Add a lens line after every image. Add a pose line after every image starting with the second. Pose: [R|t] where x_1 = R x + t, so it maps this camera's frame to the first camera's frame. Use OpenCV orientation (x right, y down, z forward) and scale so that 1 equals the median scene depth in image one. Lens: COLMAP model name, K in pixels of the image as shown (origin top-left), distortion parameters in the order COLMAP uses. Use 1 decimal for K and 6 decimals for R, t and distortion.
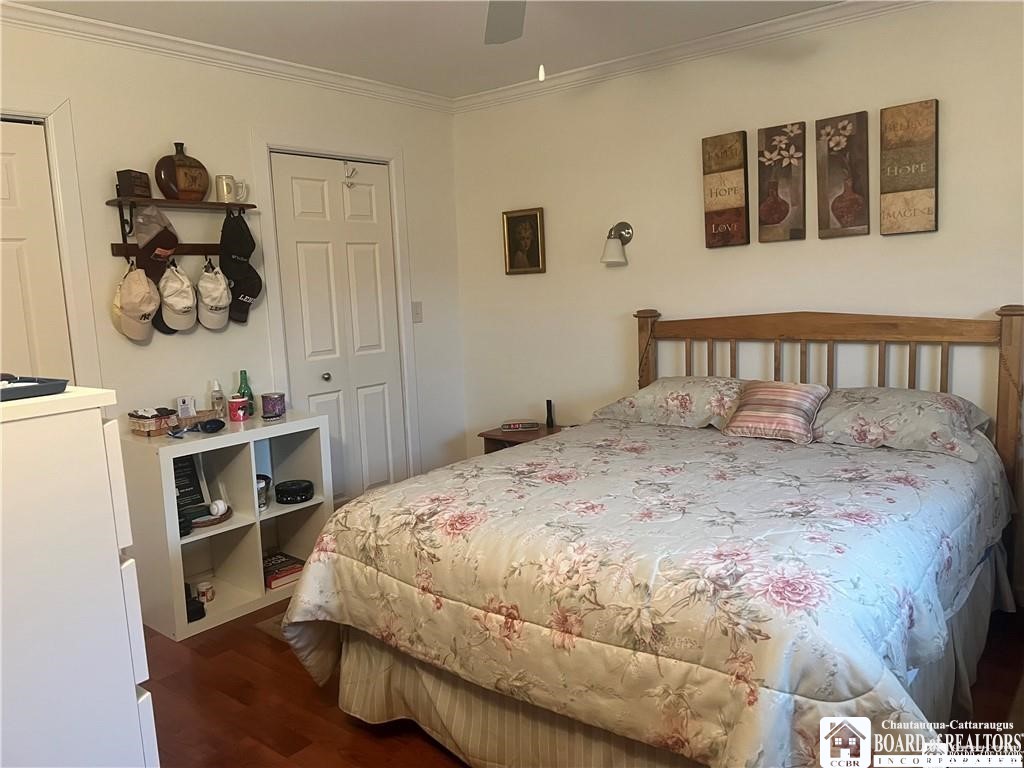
lens RADIAL K [[779.7, 0, 506.1], [0, 779.7, 381.9], [0, 0, 1]] dist [0.066371, -0.077616]
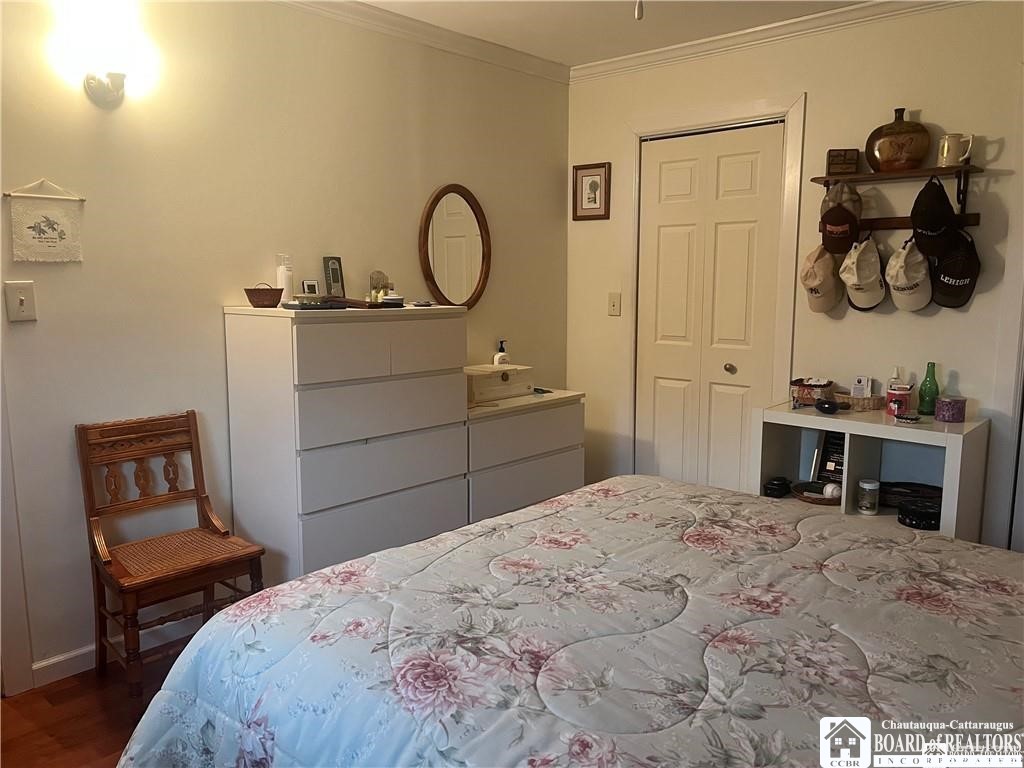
lens RADIAL K [[779.7, 0, 506.1], [0, 779.7, 381.9], [0, 0, 1]] dist [0.066371, -0.077616]
pose [[-0.068100, 0.180983, -0.981126, 0.764590], [-0.131225, 0.973240, 0.188636, -0.133895], [0.989011, 0.141595, -0.042528, 0.808853]]
